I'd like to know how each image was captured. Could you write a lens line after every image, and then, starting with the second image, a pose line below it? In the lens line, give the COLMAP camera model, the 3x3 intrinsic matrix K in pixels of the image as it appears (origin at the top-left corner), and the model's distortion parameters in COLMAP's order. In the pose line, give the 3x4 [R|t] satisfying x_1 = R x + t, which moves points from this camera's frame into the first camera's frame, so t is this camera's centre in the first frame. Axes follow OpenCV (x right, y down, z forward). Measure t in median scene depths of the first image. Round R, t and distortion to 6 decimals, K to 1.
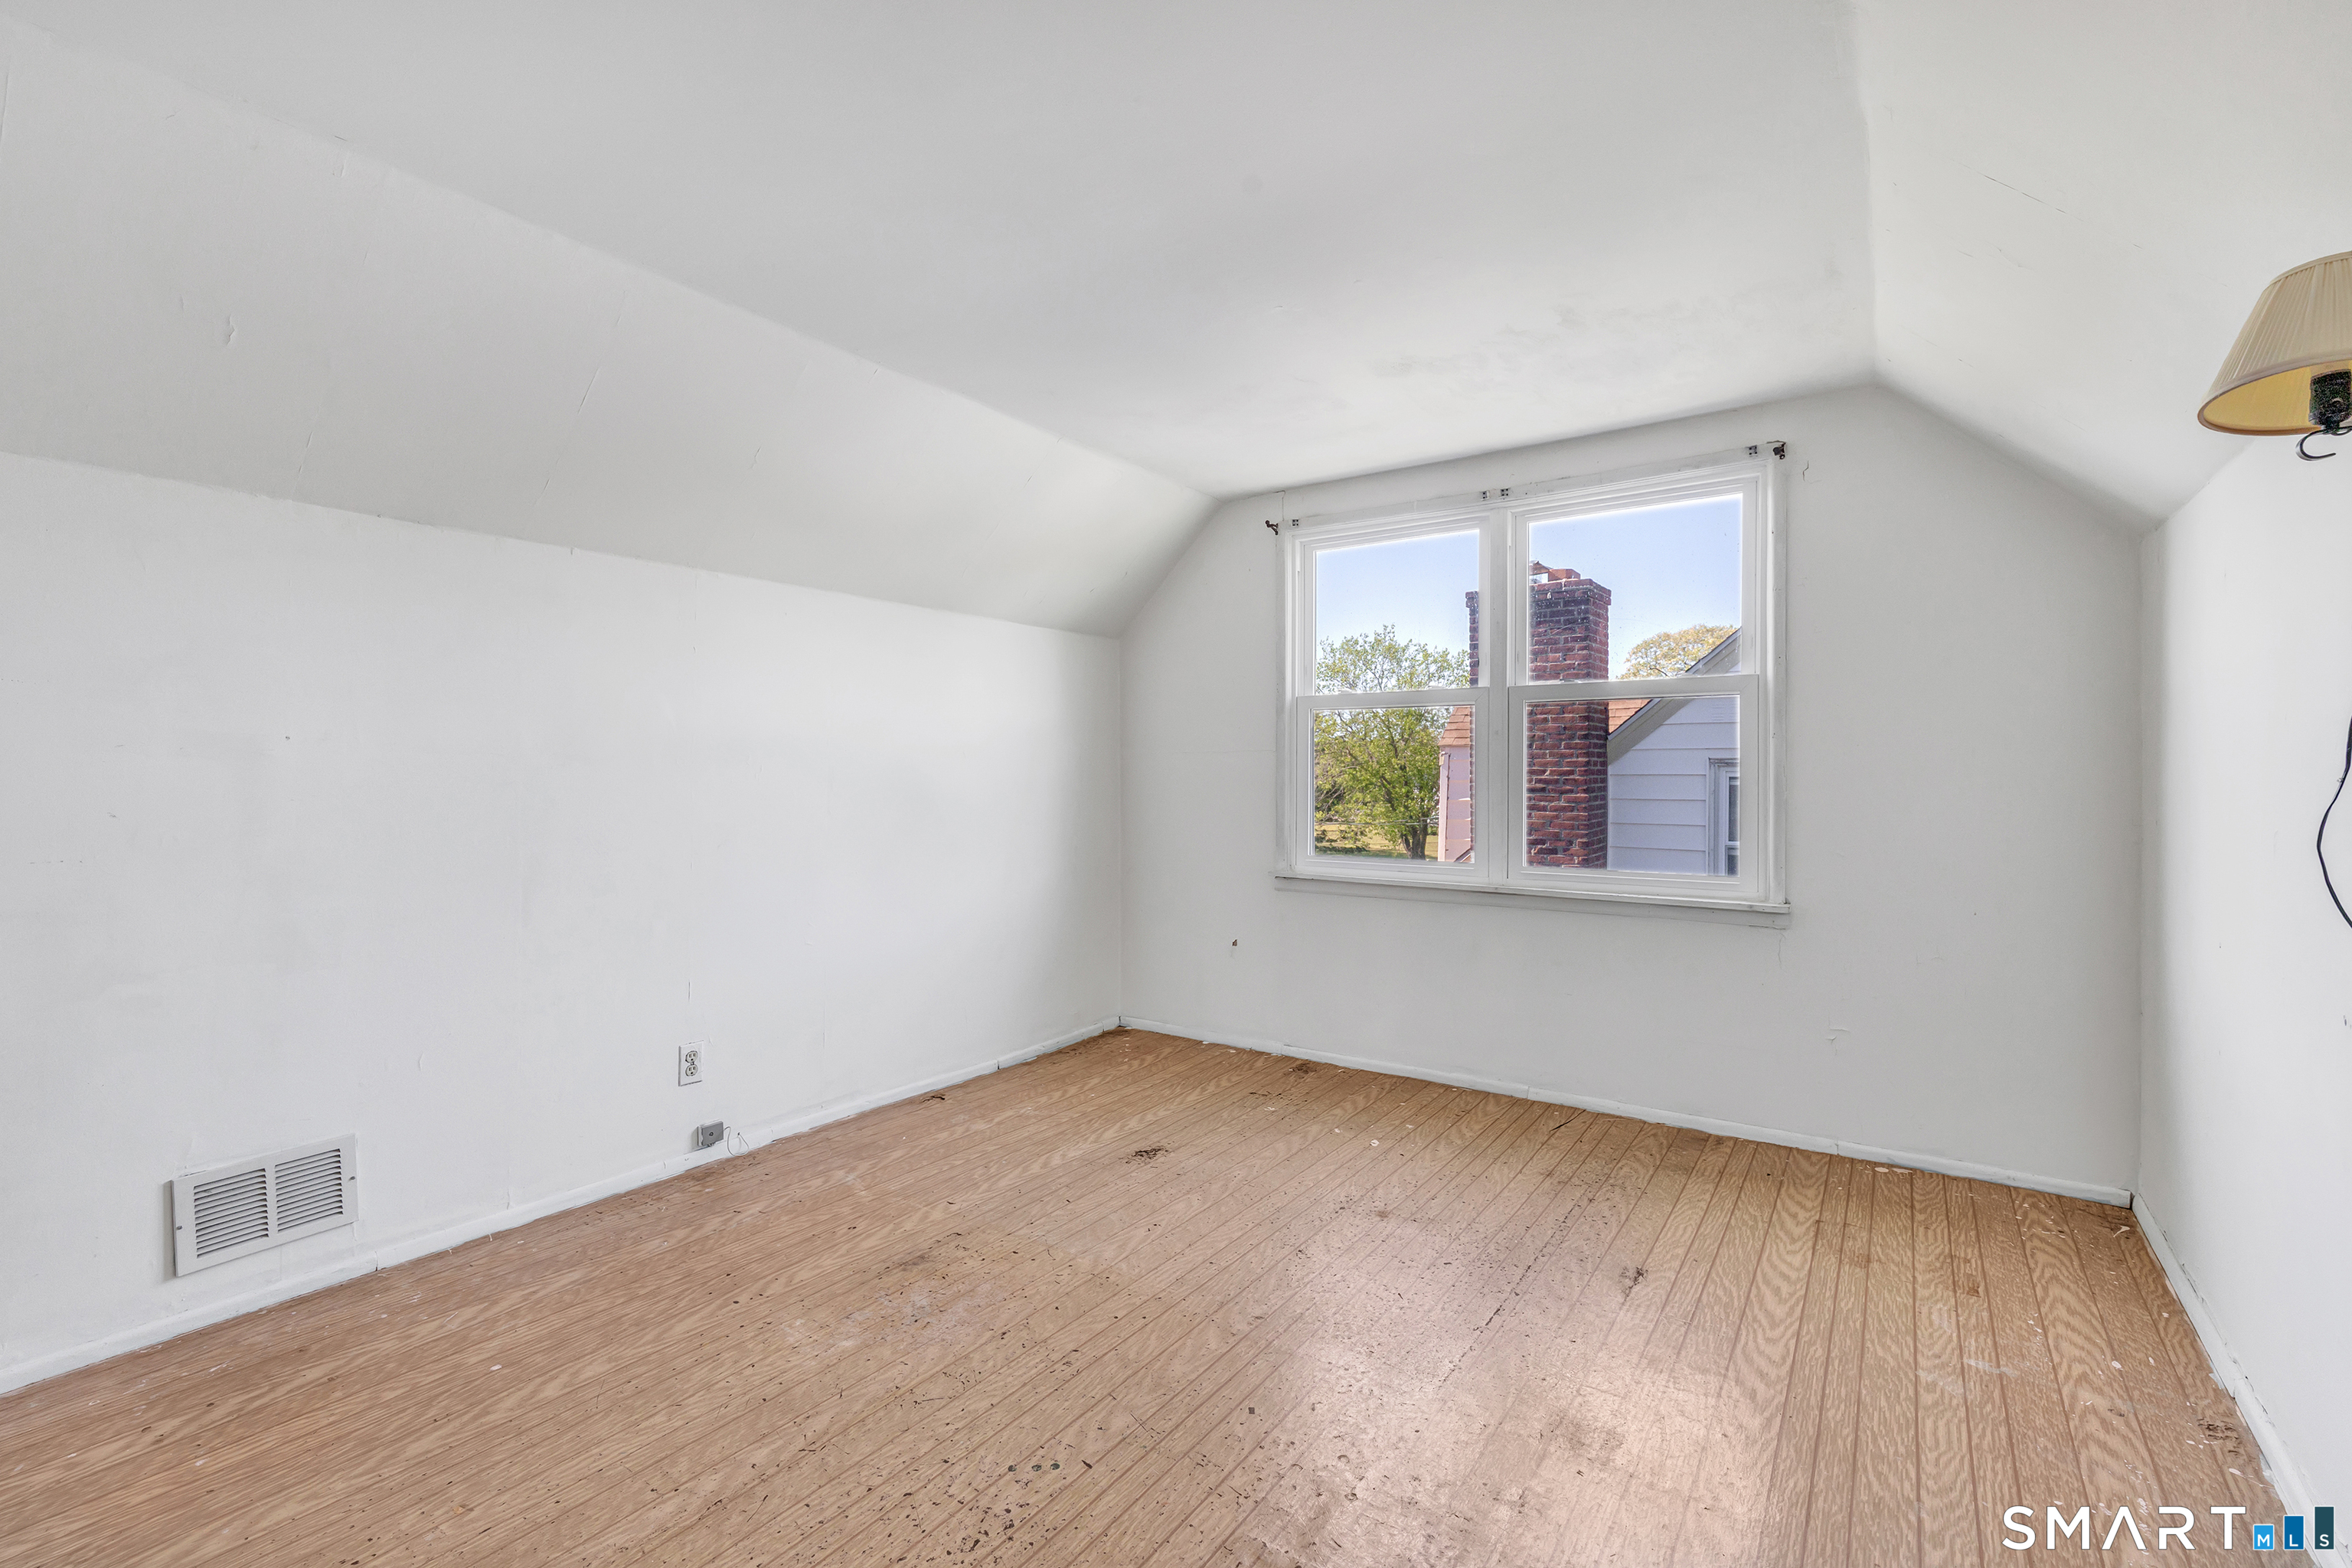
lens RADIAL K [[1048.1, 0, 1162.6], [0, 1048.1, 765.1], [0, 0, 1]] dist [0.000187, -0.000276]
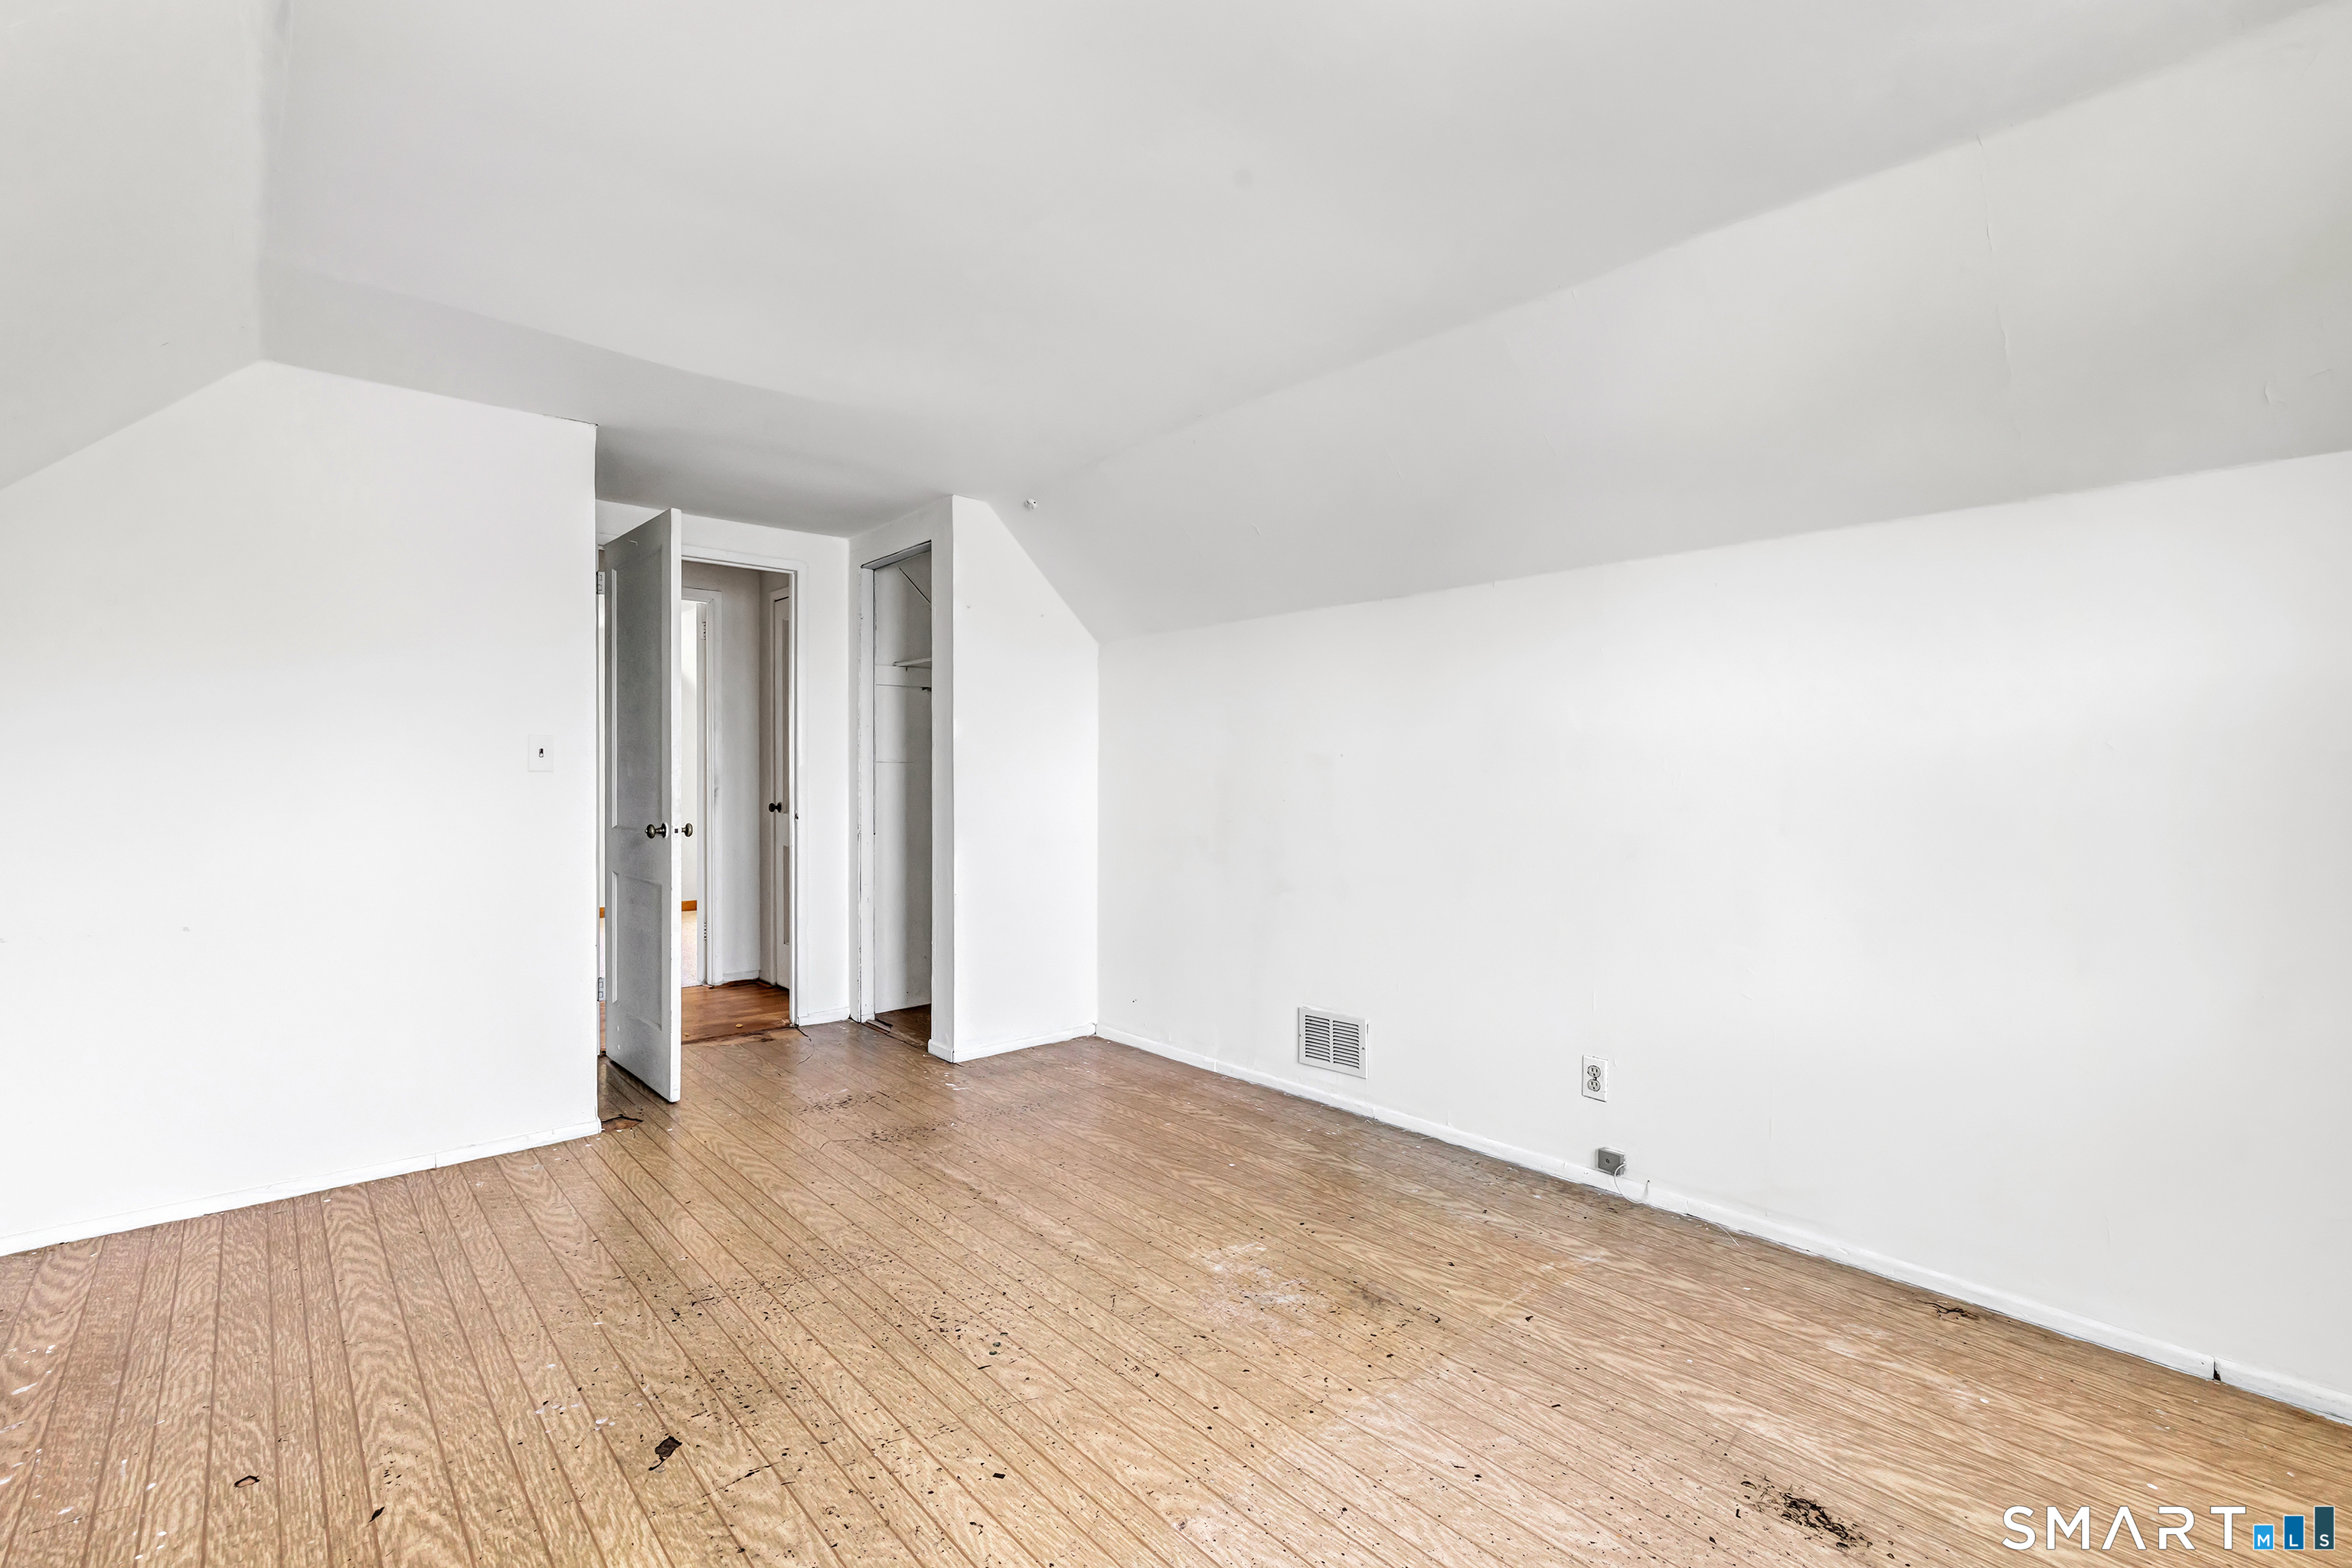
lens RADIAL K [[1048.1, 0, 1162.6], [0, 1048.1, 765.1], [0, 0, 1]] dist [0.000187, -0.000276]
pose [[-0.230580, -0.004555, -0.973043, 0.671033], [0.007140, 0.999954, -0.006372, -0.002446], [0.973027, -0.008417, -0.230537, 0.953677]]
